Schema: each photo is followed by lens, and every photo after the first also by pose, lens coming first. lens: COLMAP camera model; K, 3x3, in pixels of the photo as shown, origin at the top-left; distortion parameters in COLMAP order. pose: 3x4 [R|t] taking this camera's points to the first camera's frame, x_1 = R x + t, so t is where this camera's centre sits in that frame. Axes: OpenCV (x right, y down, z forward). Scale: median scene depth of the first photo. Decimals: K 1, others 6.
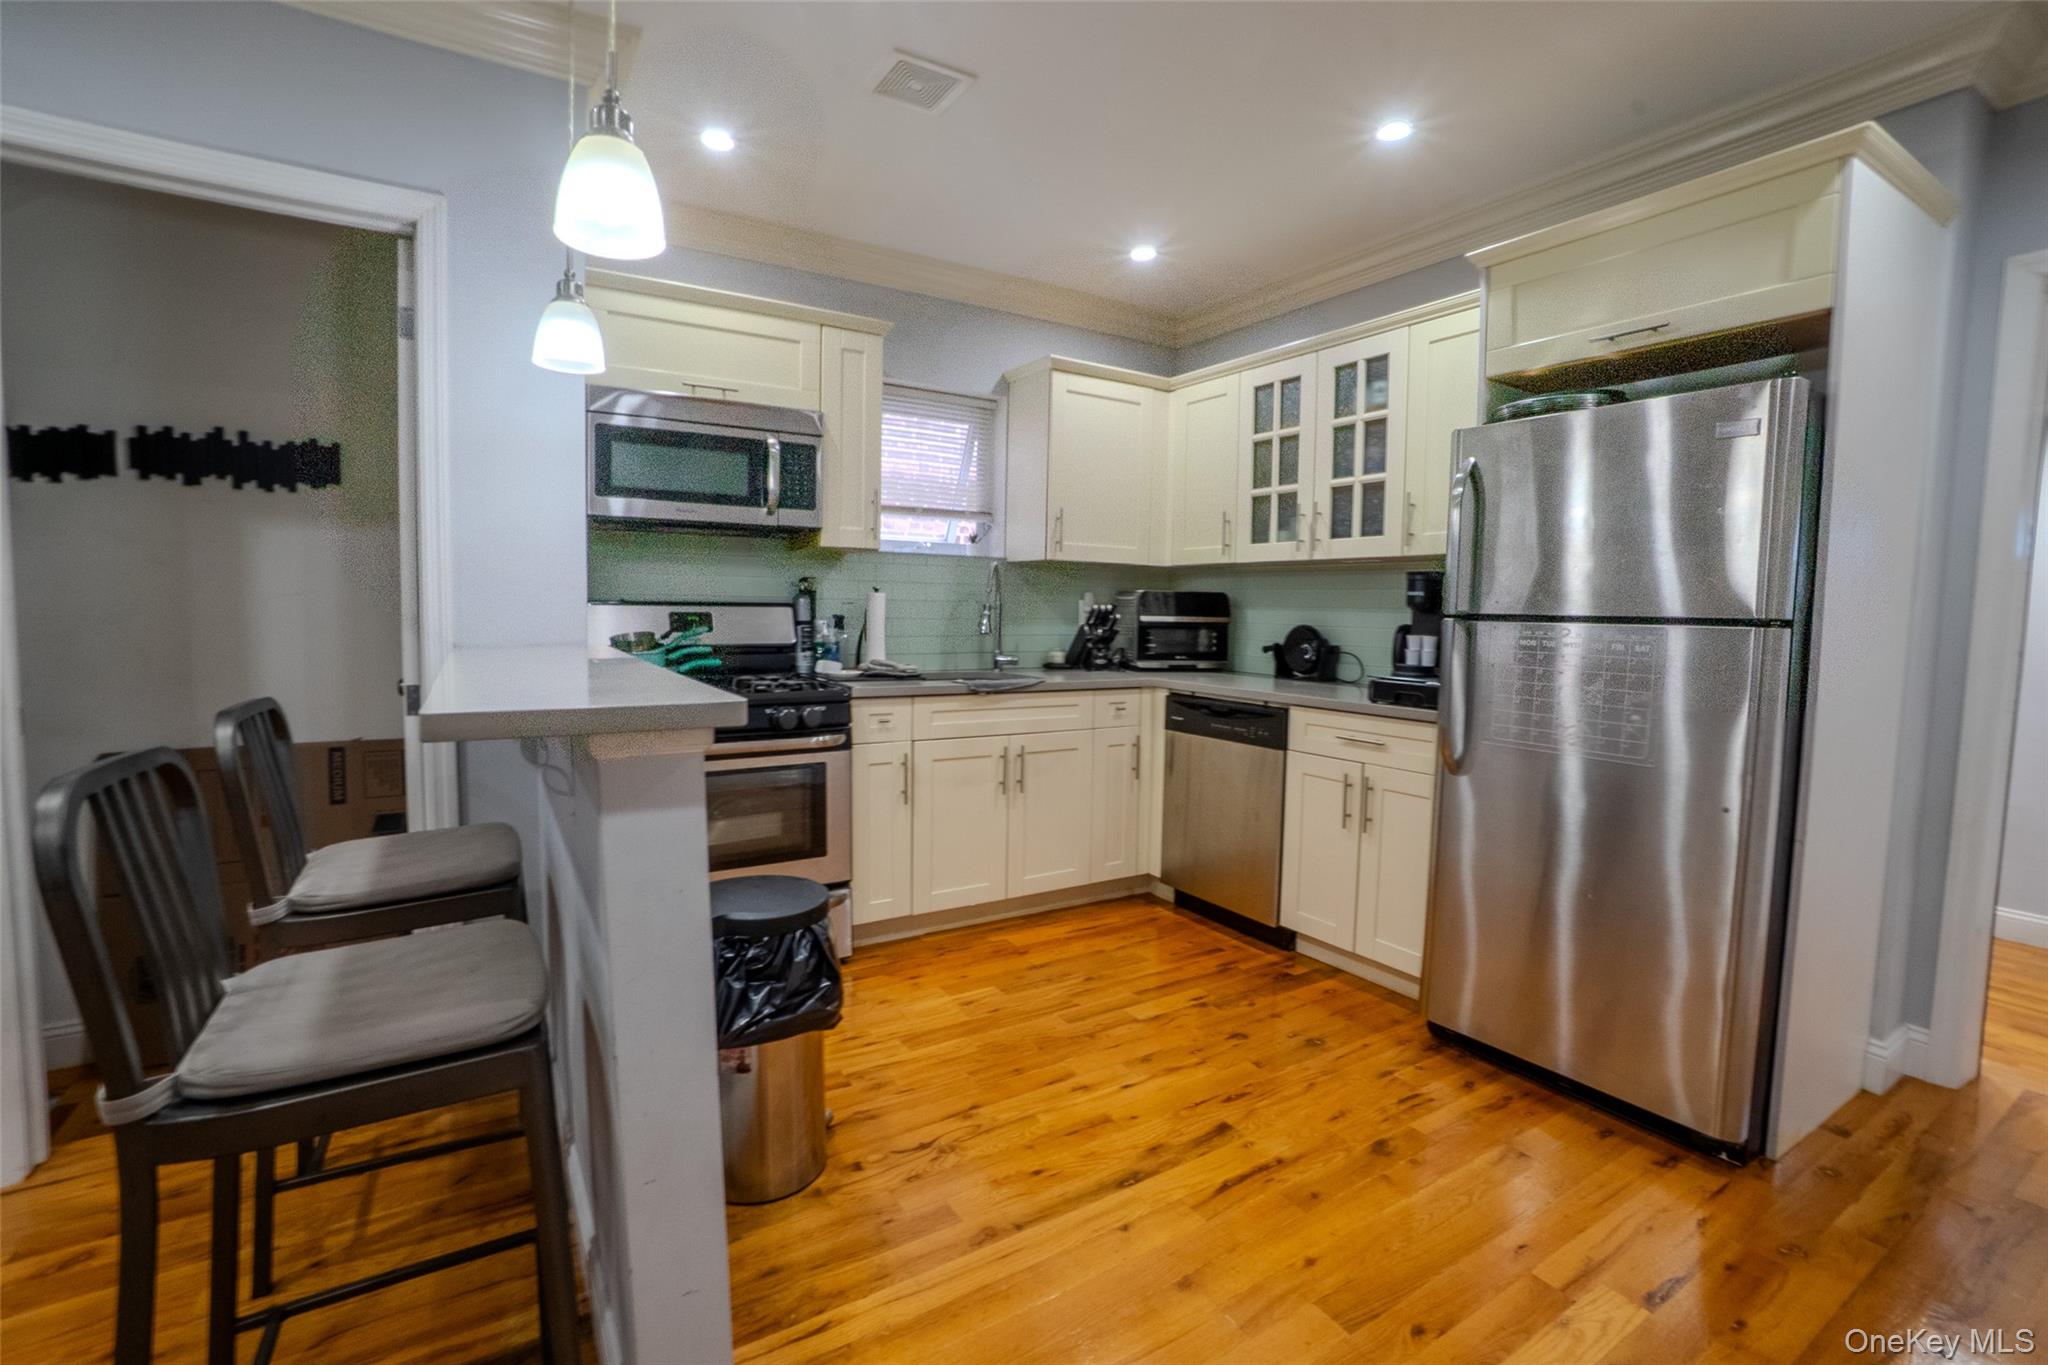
lens RADIAL K [[910.6, 0, 1015.8], [0, 910.6, 674.7], [0, 0, 1]] dist [-0.024259, 0.000452]
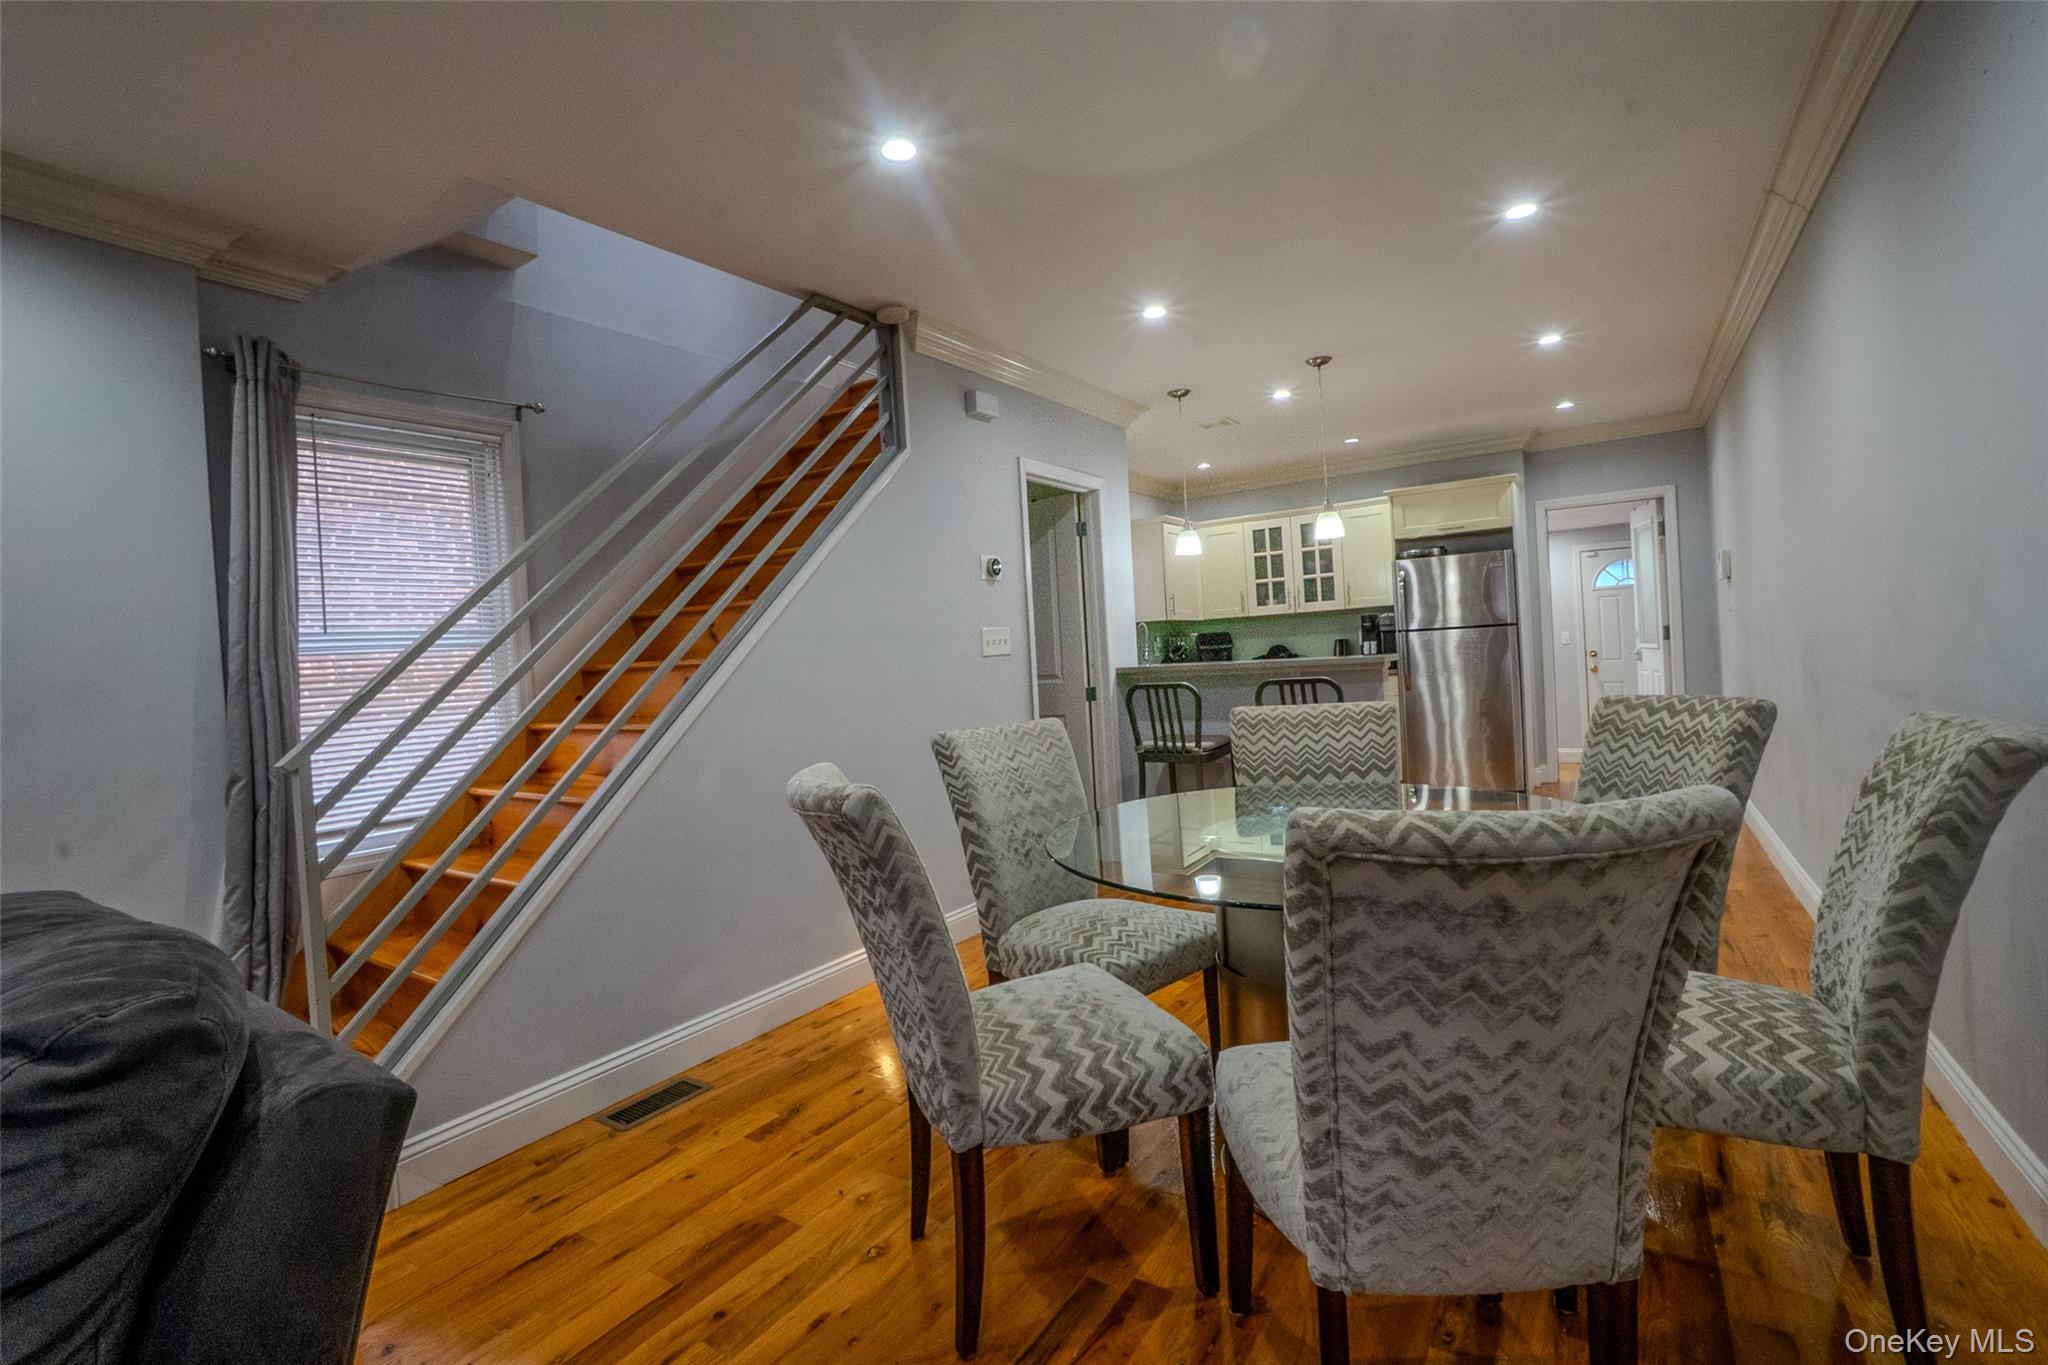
lens RADIAL K [[910.6, 0, 1029.8], [0, 910.6, 674.1], [0, 0, 1]] dist [-0.024259, 0.000452]
pose [[0.906104, -0.068153, 0.417529, -1.124978], [0.097250, 0.994063, -0.048789, 0.059652], [-0.411725, 0.084813, 0.907353, -0.660965]]
